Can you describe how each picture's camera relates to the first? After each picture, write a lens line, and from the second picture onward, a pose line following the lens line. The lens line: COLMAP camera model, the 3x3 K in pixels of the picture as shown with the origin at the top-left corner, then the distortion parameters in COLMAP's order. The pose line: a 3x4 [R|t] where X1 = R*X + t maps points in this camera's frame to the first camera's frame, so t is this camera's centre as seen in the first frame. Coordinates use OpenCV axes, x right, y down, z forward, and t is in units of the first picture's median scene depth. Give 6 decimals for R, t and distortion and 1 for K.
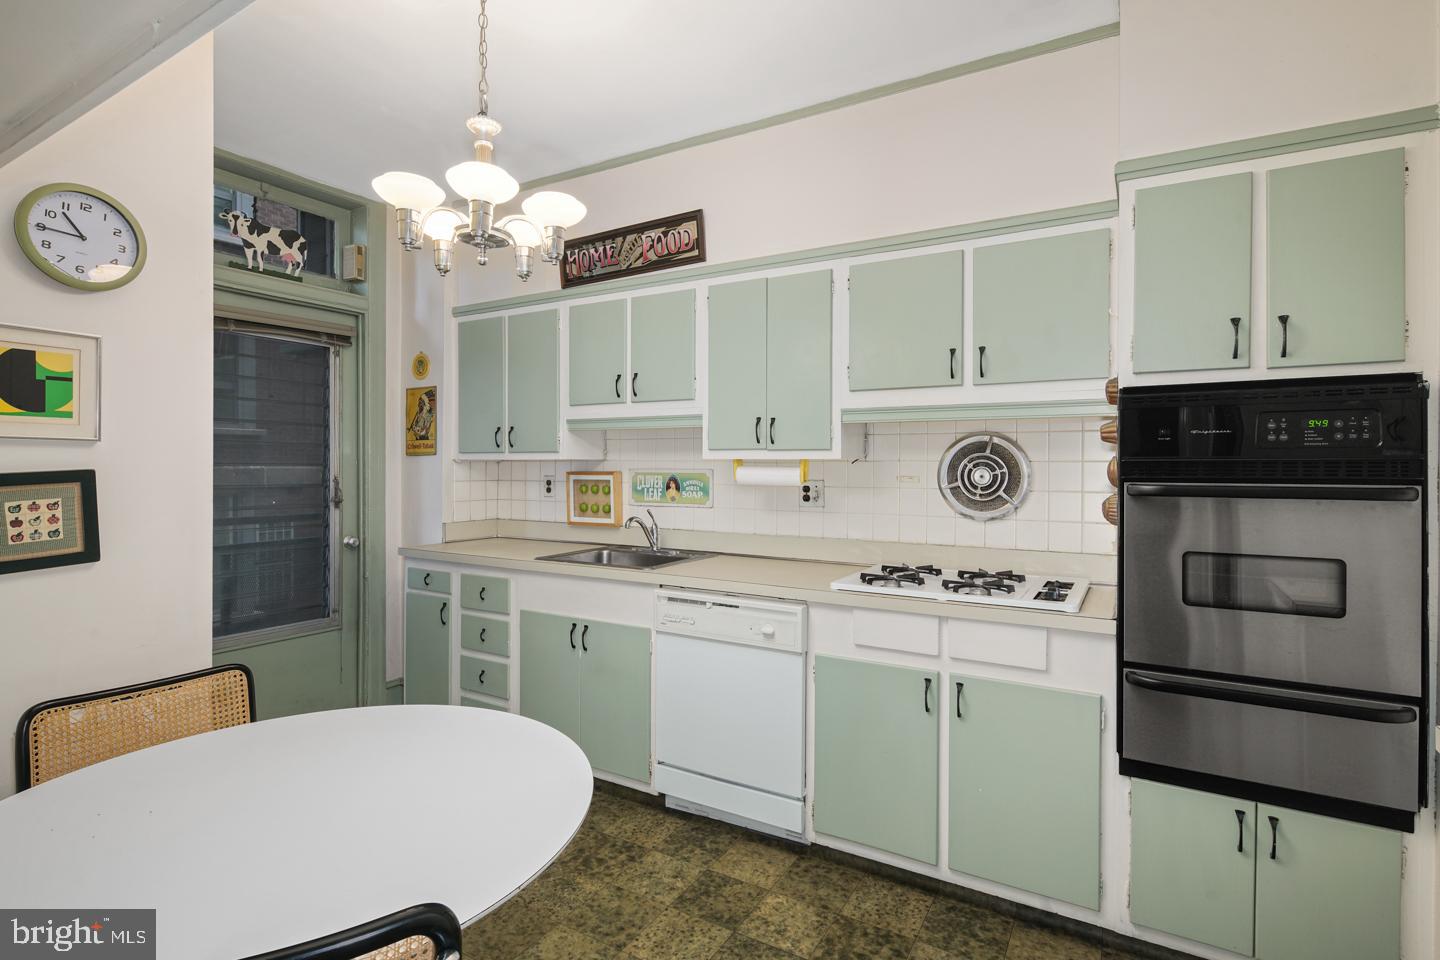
lens RADIAL K [[698.3, 0, 720.3], [0, 698.3, 470.7], [0, 0, 1]] dist [0.002404, -0.000164]
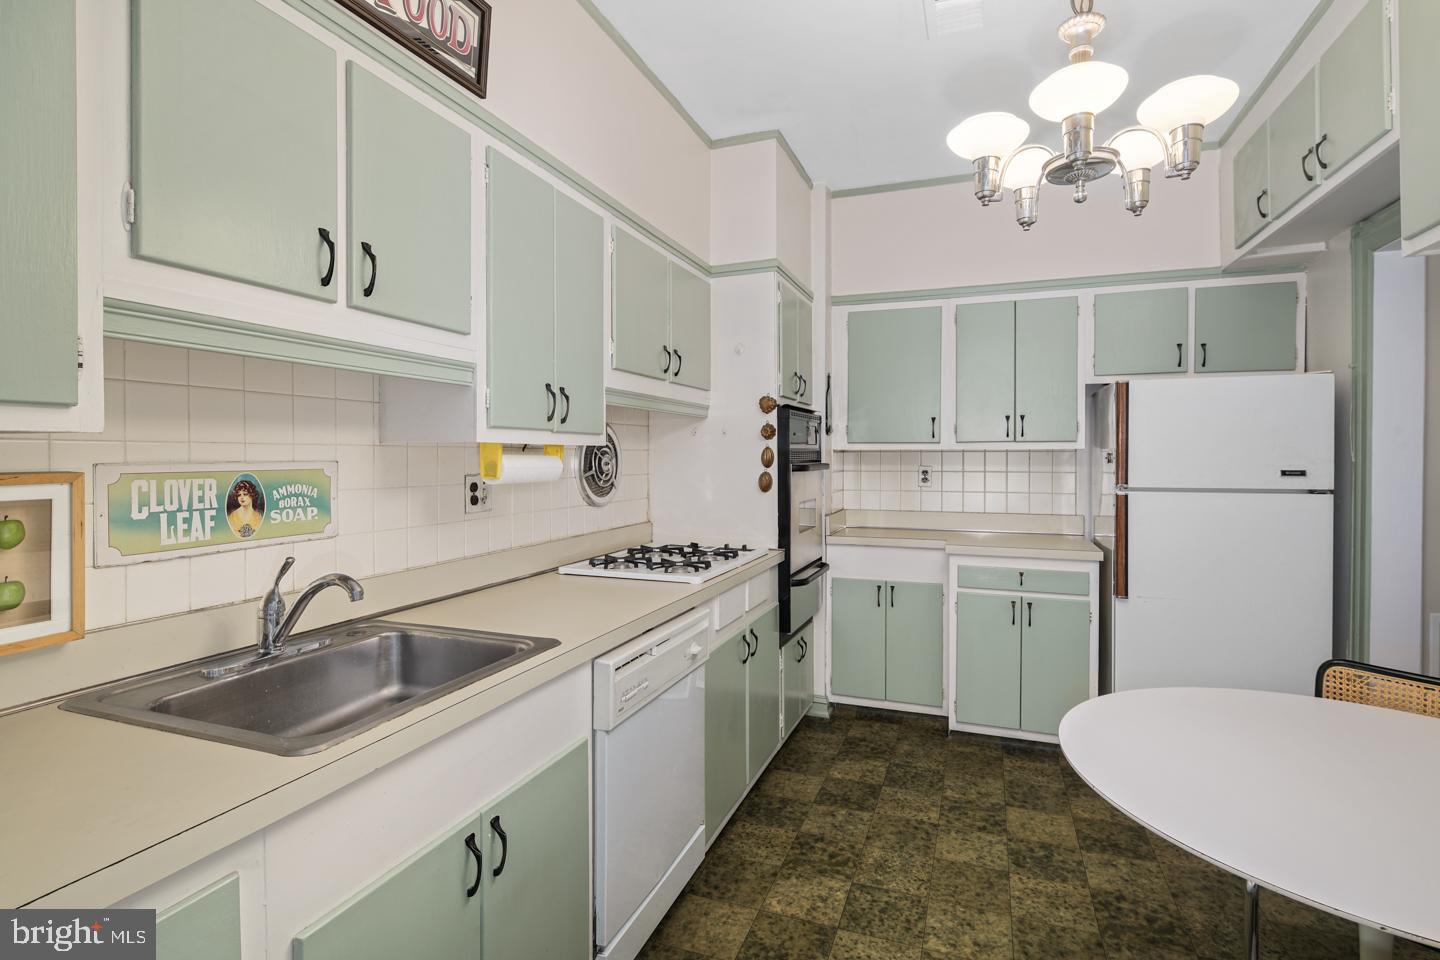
lens RADIAL K [[705.3, 0, 723.3], [0, 705.3, 459.8], [0, 0, 1]] dist [0.002013, 0.000235]
pose [[-0.170347, -0.013961, 0.985285, -0.611360], [0.000020, 0.999900, 0.014172, -0.010887], [-0.985384, 0.002433, -0.170330, 0.876042]]
